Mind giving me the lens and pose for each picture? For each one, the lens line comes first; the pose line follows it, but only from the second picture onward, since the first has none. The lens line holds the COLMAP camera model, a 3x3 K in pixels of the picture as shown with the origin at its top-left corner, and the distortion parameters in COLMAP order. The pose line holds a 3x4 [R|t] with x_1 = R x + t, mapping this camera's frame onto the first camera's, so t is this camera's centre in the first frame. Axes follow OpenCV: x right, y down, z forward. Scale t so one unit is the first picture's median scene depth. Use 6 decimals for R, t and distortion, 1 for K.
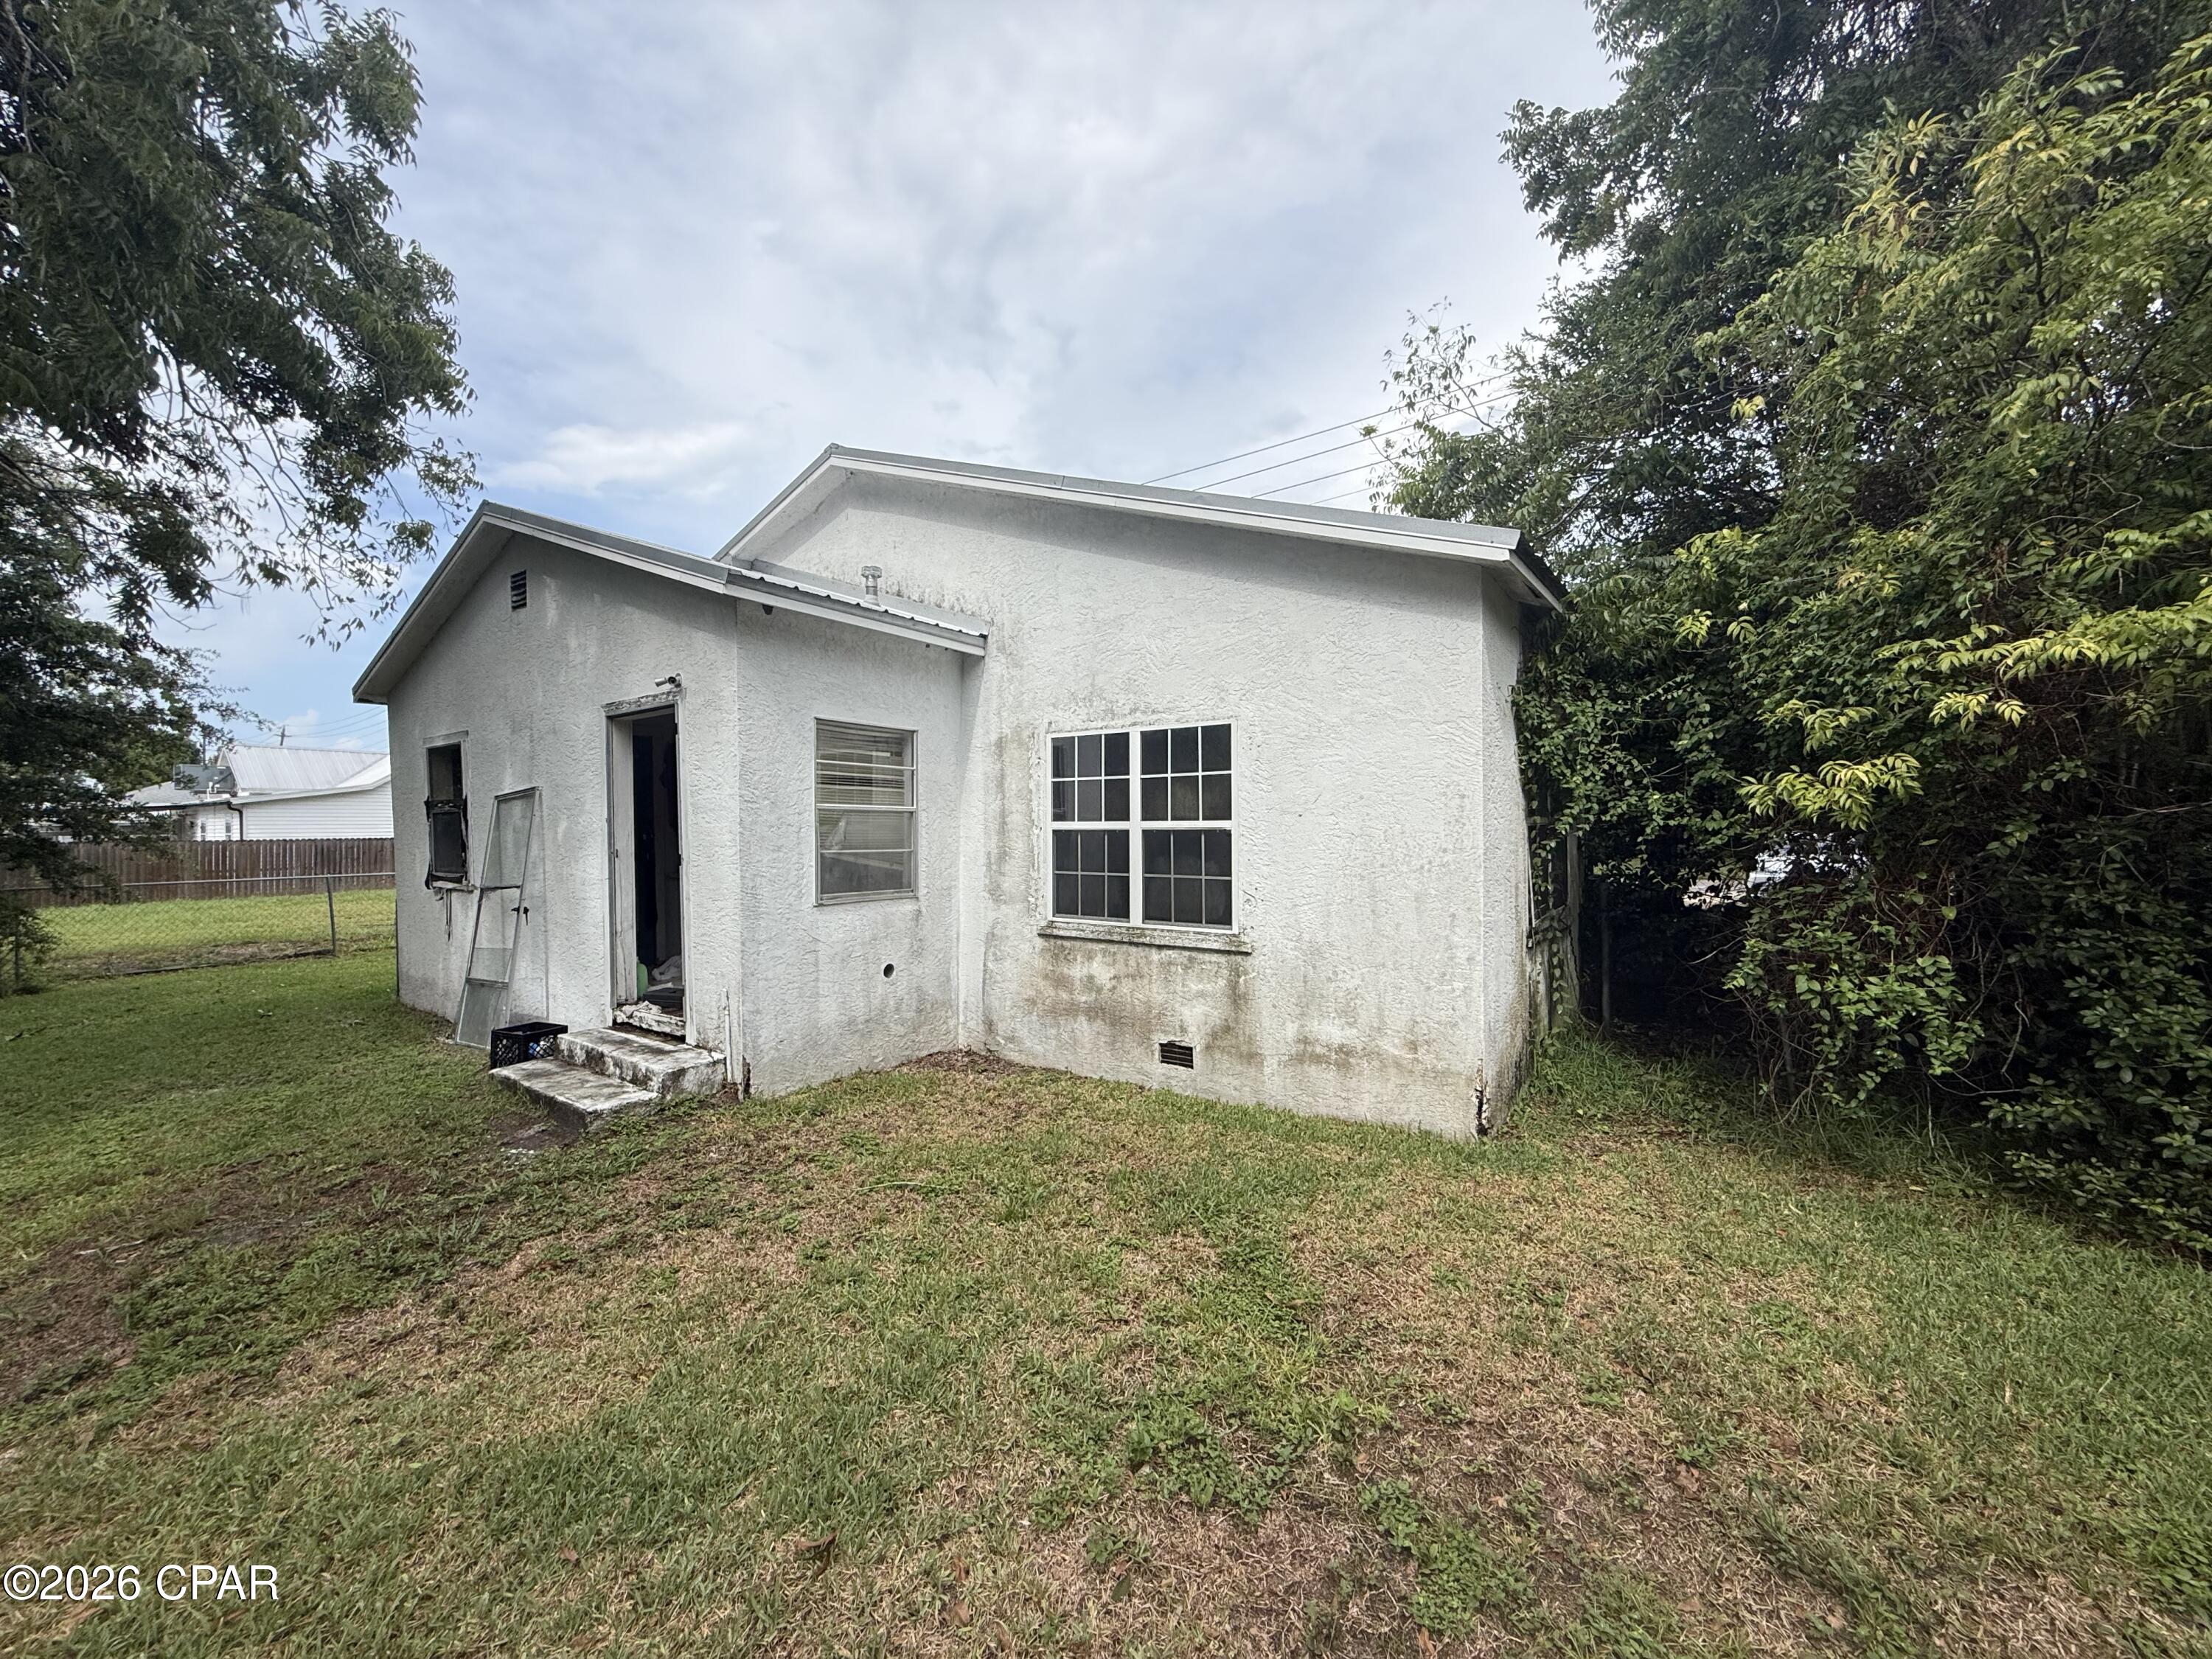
lens RADIAL K [[873.0, 0, 1093.8], [0, 873.0, 833.6], [0, 0, 1]] dist [-0.003355, -0.000122]
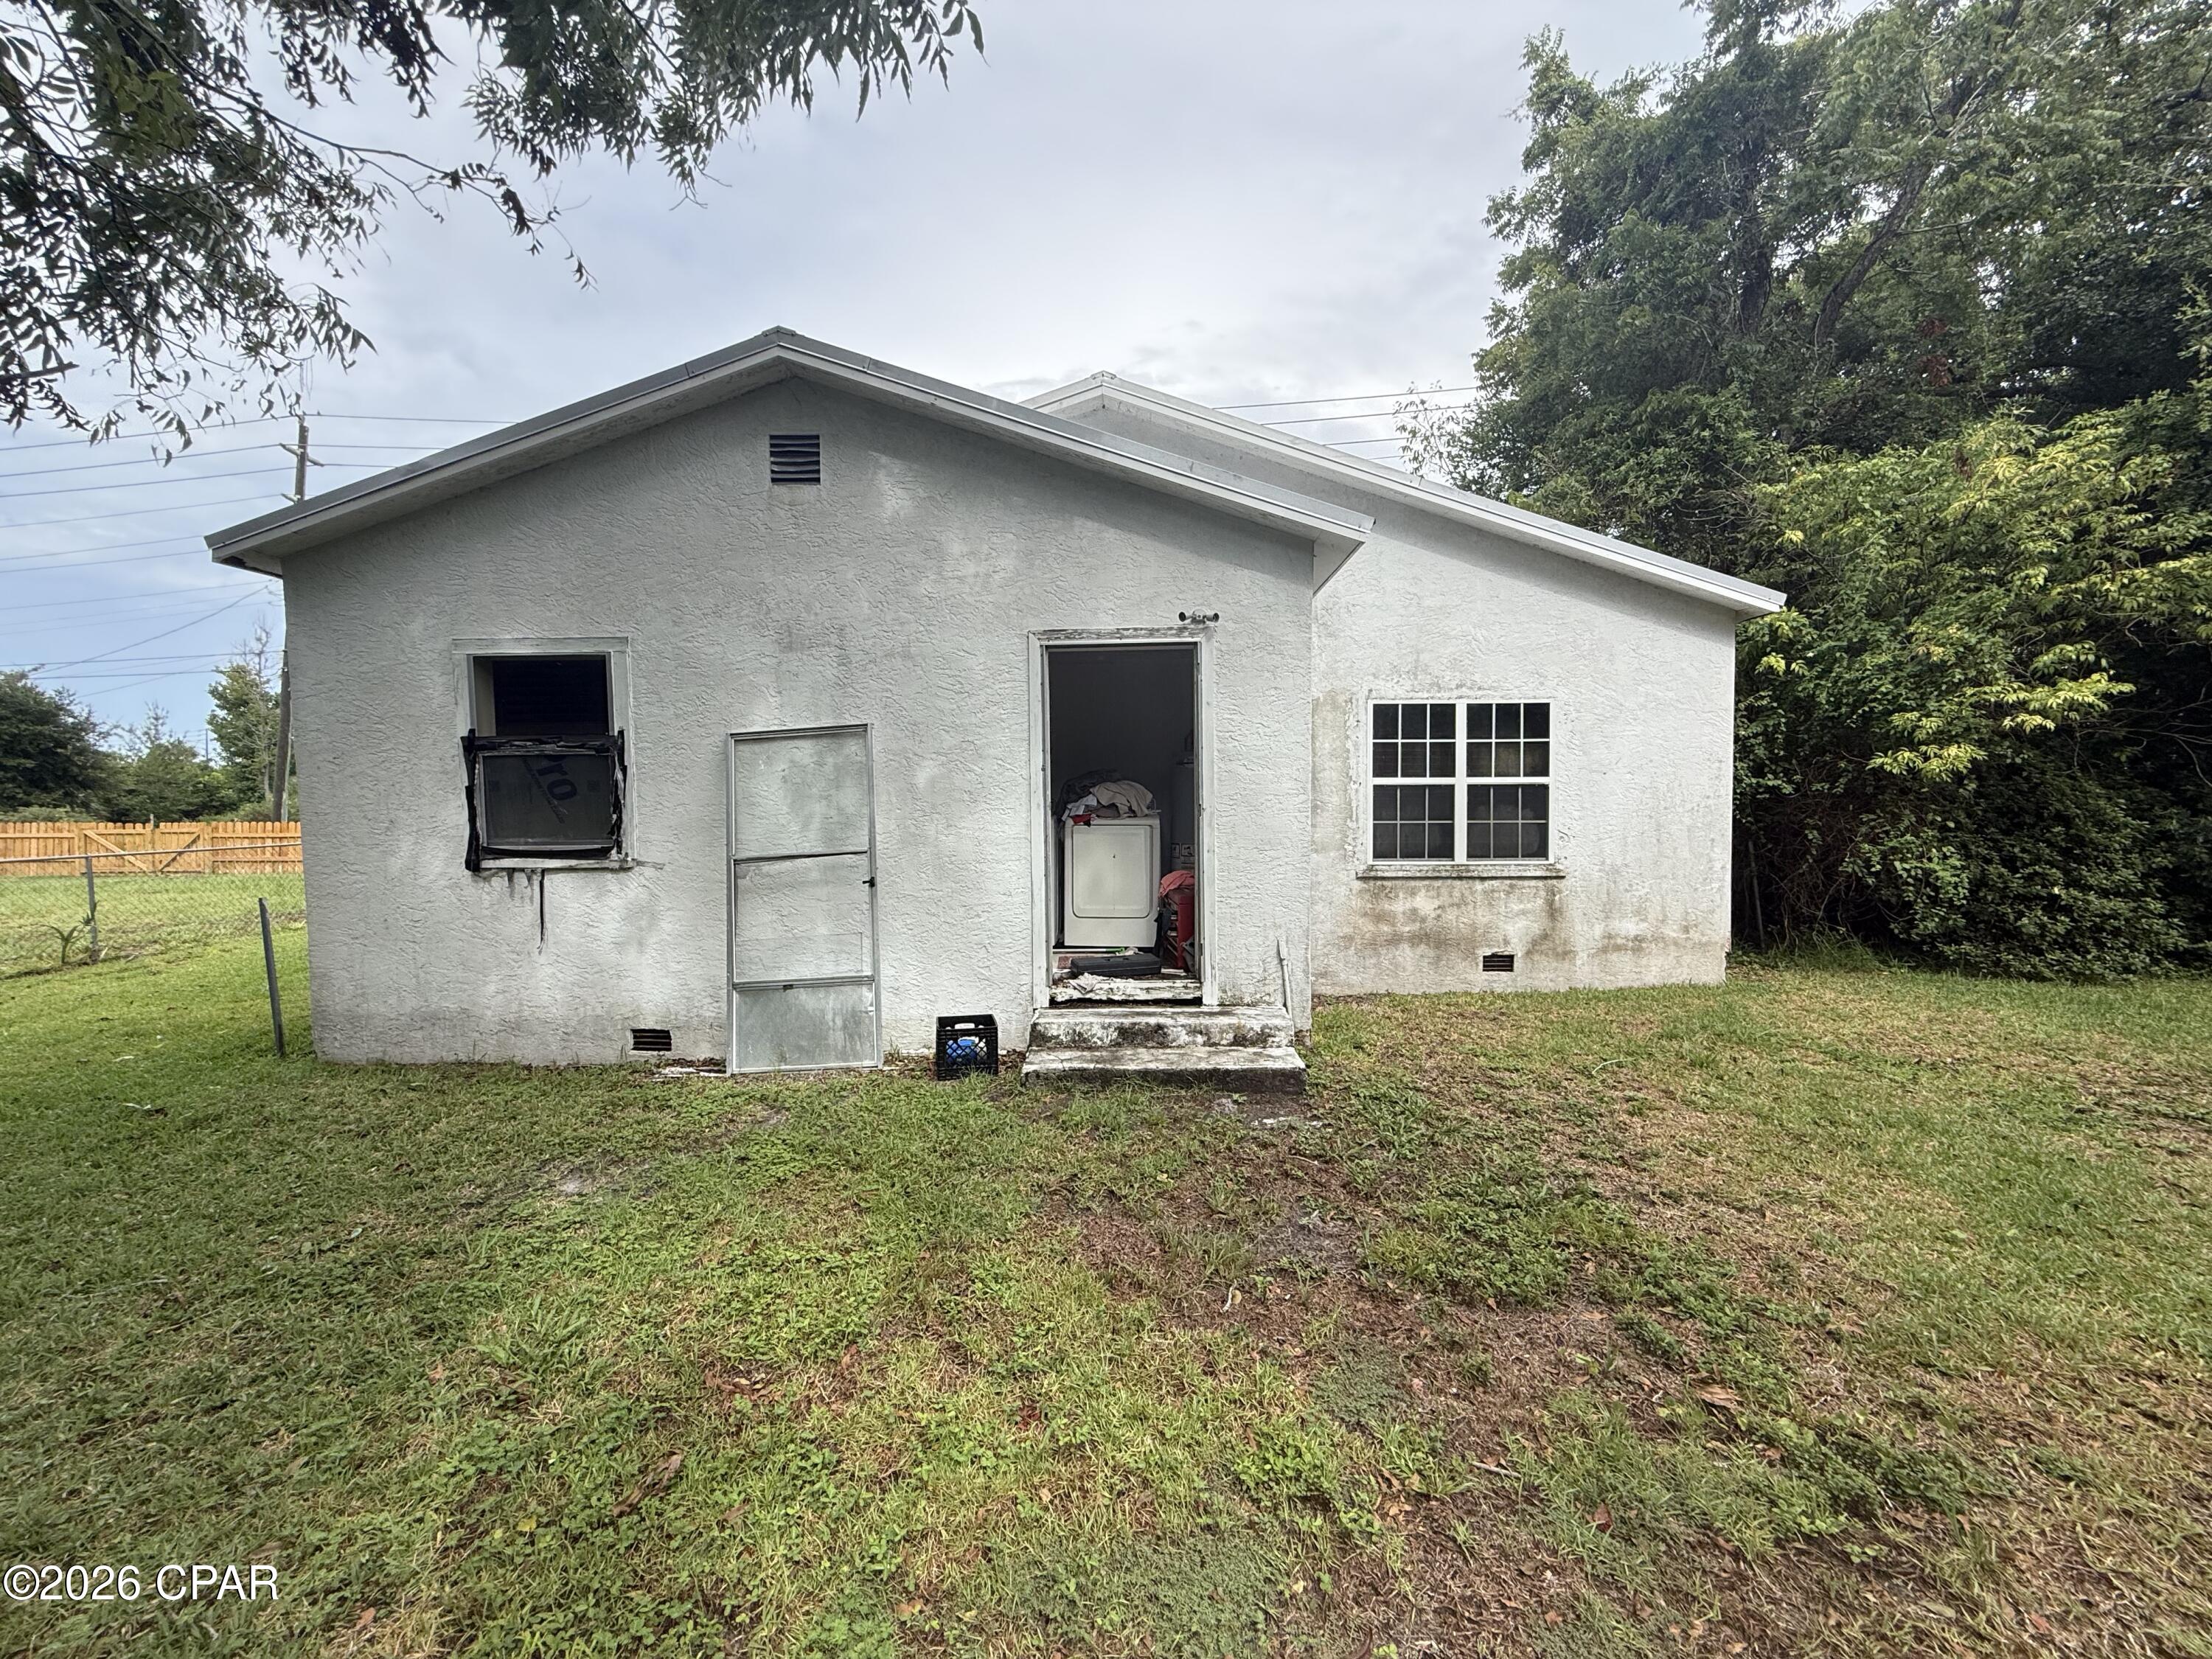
lens RADIAL K [[873.0, 0, 1090.4], [0, 873.0, 831.2], [0, 0, 1]] dist [-0.003355, -0.000122]
pose [[0.827154, -0.018498, 0.561670, -1.085755], [0.006897, 0.999717, 0.022767, 0.030243], [-0.561932, -0.014958, 0.827048, 0.289369]]
